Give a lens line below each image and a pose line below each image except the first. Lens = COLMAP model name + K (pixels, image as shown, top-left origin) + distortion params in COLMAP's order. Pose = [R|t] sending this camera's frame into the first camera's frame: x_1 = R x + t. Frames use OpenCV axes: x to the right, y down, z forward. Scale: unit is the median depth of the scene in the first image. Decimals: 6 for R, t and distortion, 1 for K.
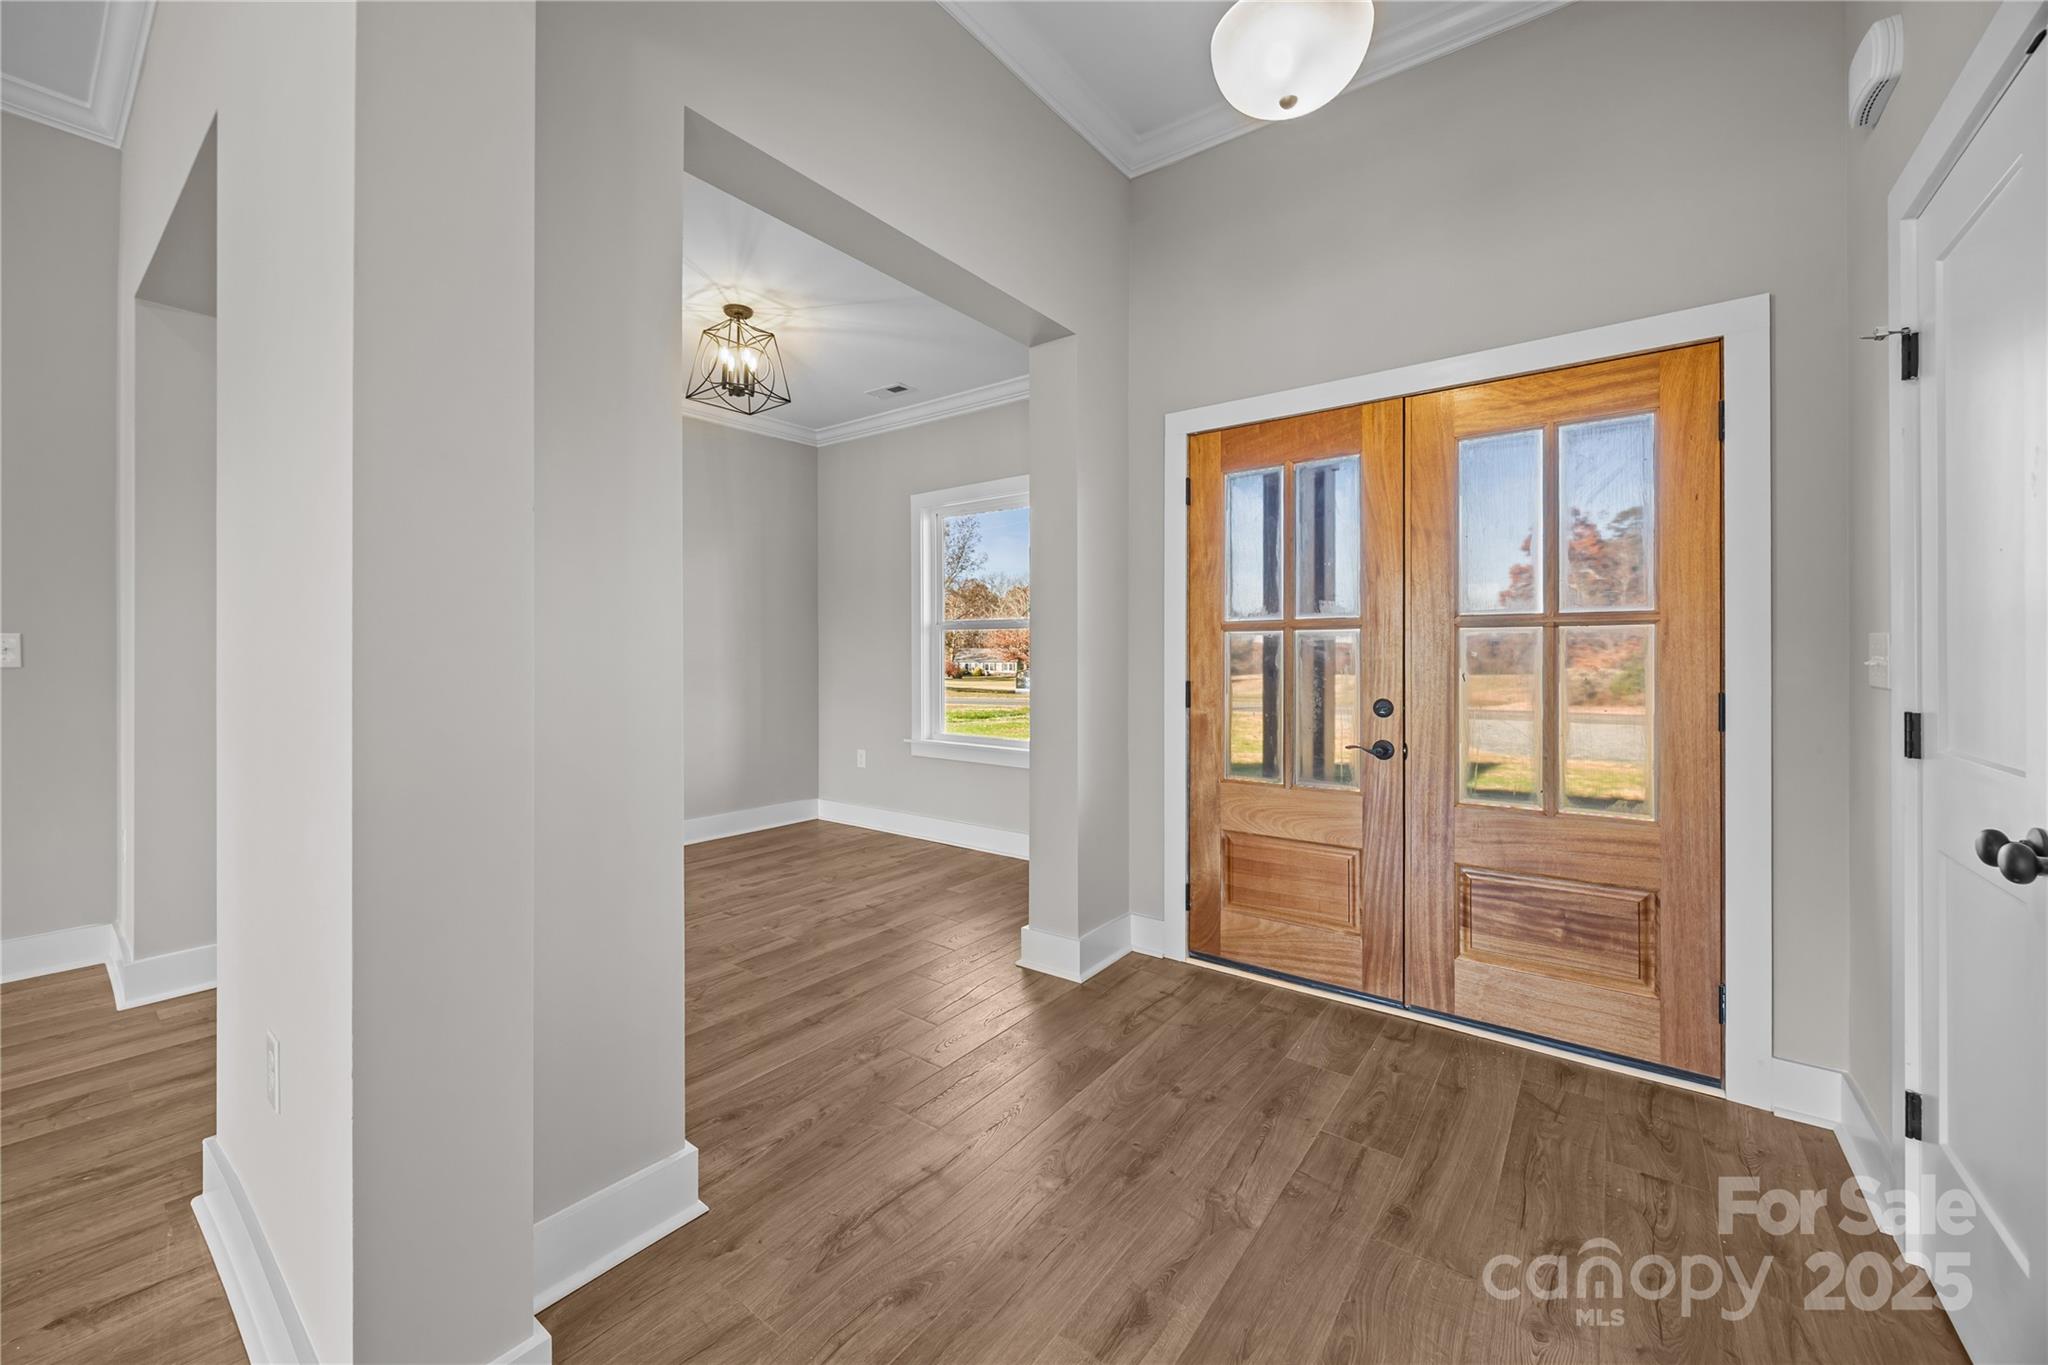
lens RADIAL K [[774.7, 0, 1019.2], [0, 774.7, 655.6], [0, 0, 1]] dist [-0.001661, 0.000094]
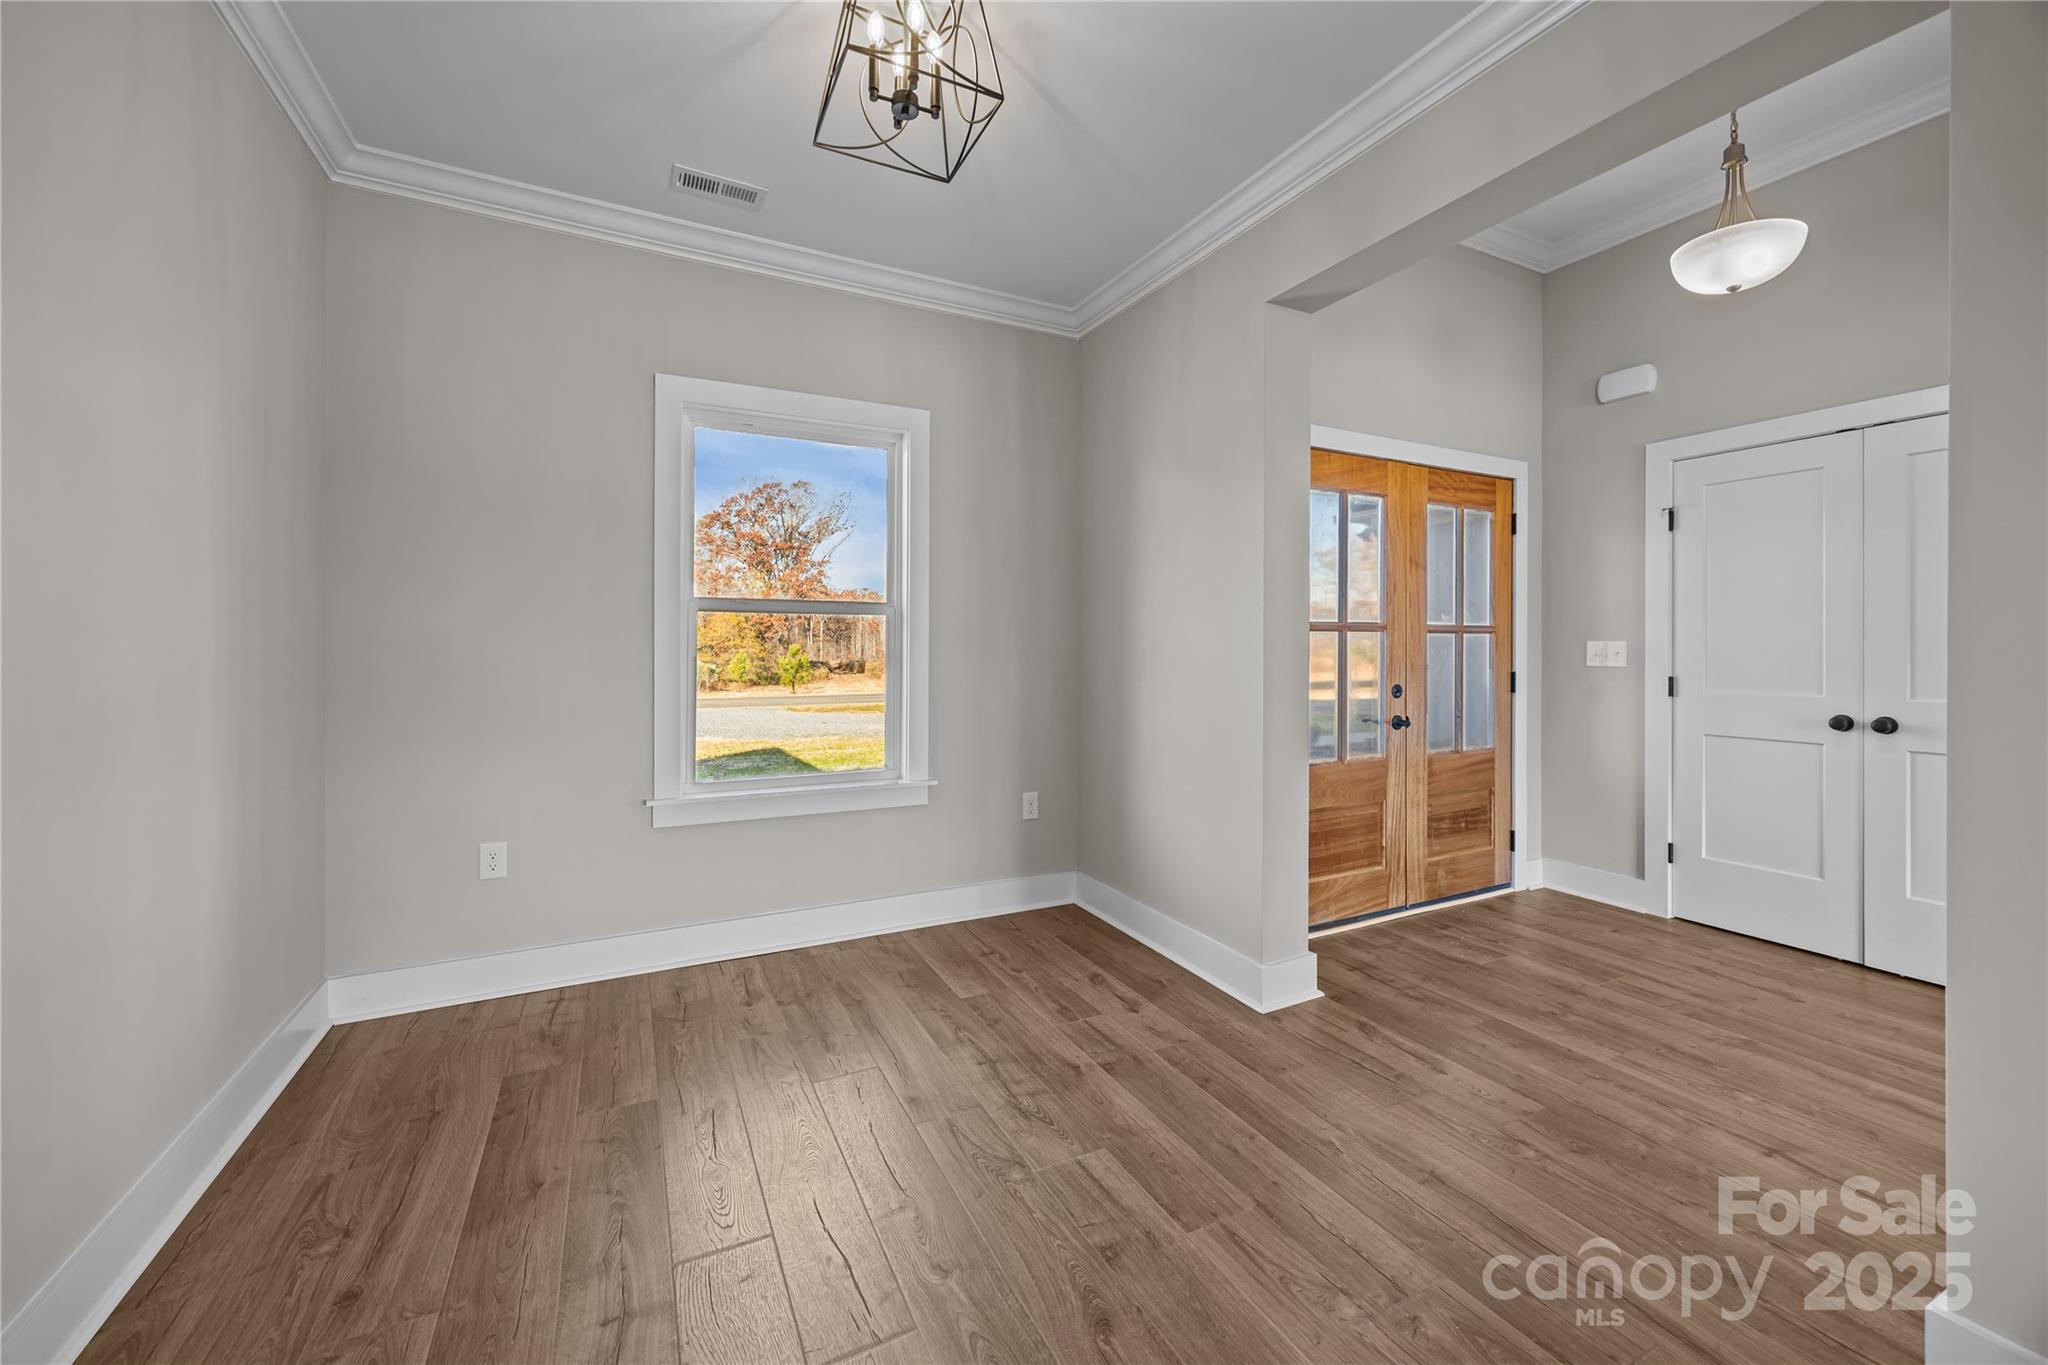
lens RADIAL K [[783.9, 0, 1001.2], [0, 783.9, 645.4], [0, 0, 1]] dist [0.000354, -0.000131]
pose [[0.451239, 0.002998, 0.892398, -1.173469], [0.001994, 0.999988, -0.004368, -0.007245], [-0.892401, 0.003750, 0.451228, 1.115274]]
